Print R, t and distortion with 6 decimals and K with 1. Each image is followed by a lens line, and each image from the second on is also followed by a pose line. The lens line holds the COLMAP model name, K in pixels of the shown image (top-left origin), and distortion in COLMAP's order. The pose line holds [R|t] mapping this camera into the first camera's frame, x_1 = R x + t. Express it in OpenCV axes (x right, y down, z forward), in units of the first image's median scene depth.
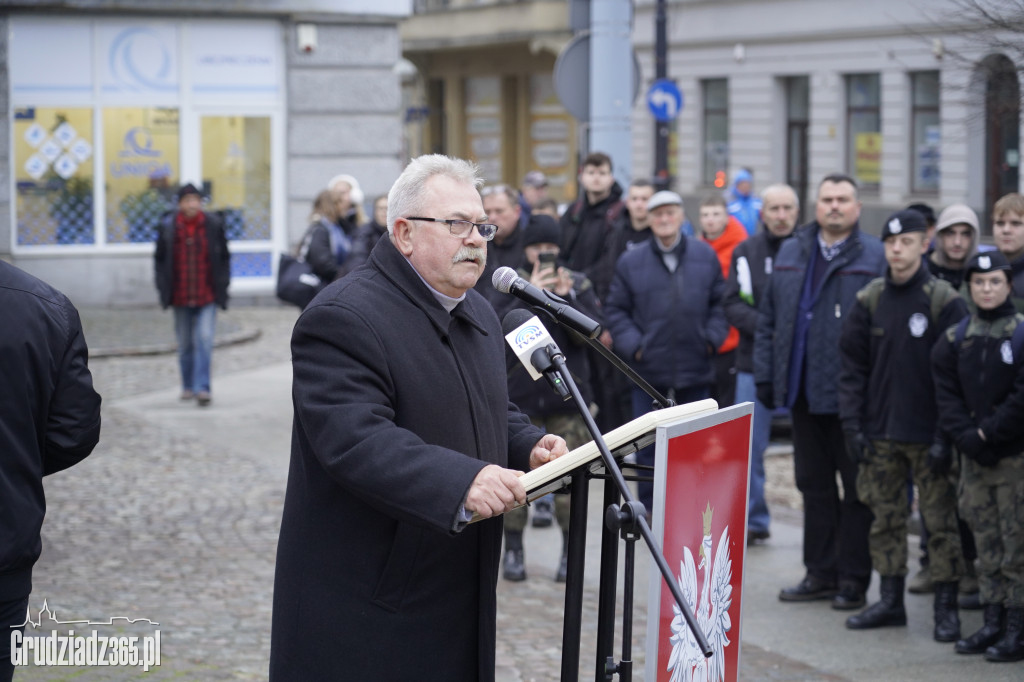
lens RADIAL K [[2520.6, 0, 540.3], [0, 2520.6, 343.1], [0, 0, 1]] dist [-0.035269, 0.408139]
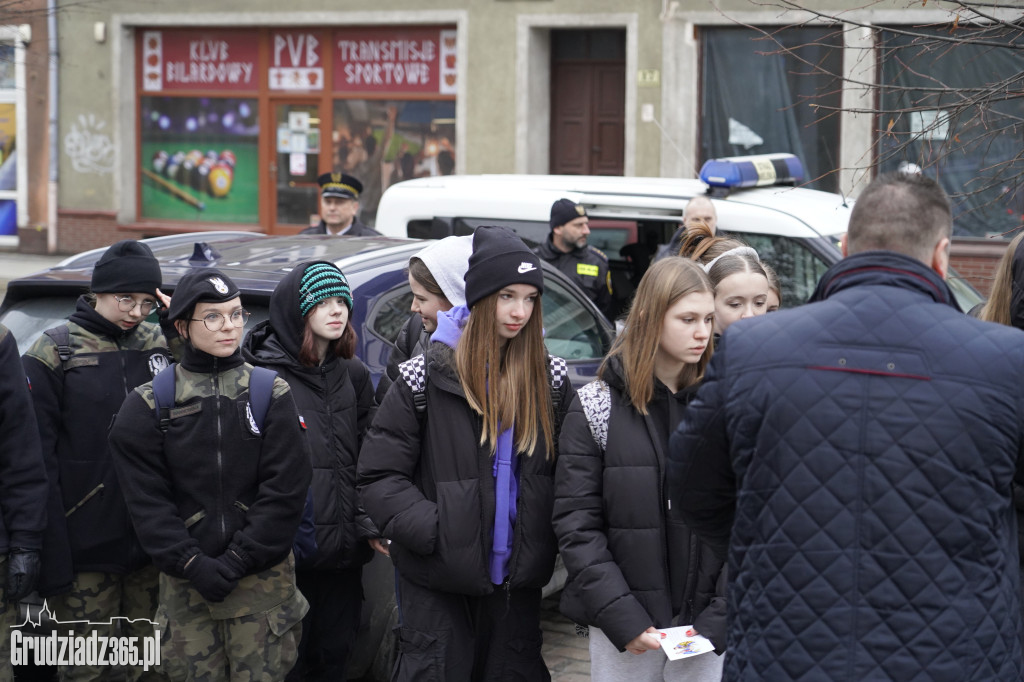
lens RADIAL K [[2120.1, 0, 512.0], [0, 2120.1, 341.0], [0, 0, 1]] dist [0.029391, -0.004371]
pose [[0.787996, -0.047818, 0.613821, -0.101318], [0.035521, 0.998850, 0.032212, -0.032549], [-0.614655, -0.003579, 0.788788, 0.517124]]
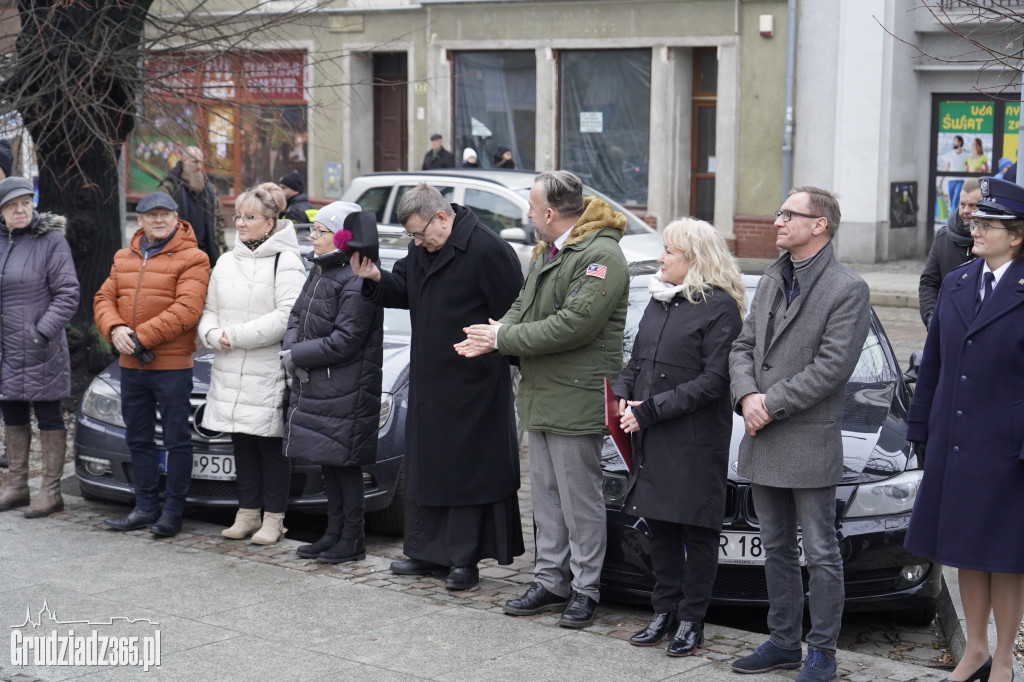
lens RADIAL K [[1924.3, 0, 537.1], [0, 1924.3, 353.1], [0, 0, 1]] dist [0.026690, 0.194430]
pose [[0.893183, -0.040017, 0.447910, 0.341218], [0.023231, 0.998809, 0.042911, 0.050408], [-0.449094, -0.027922, 0.893048, -0.578591]]
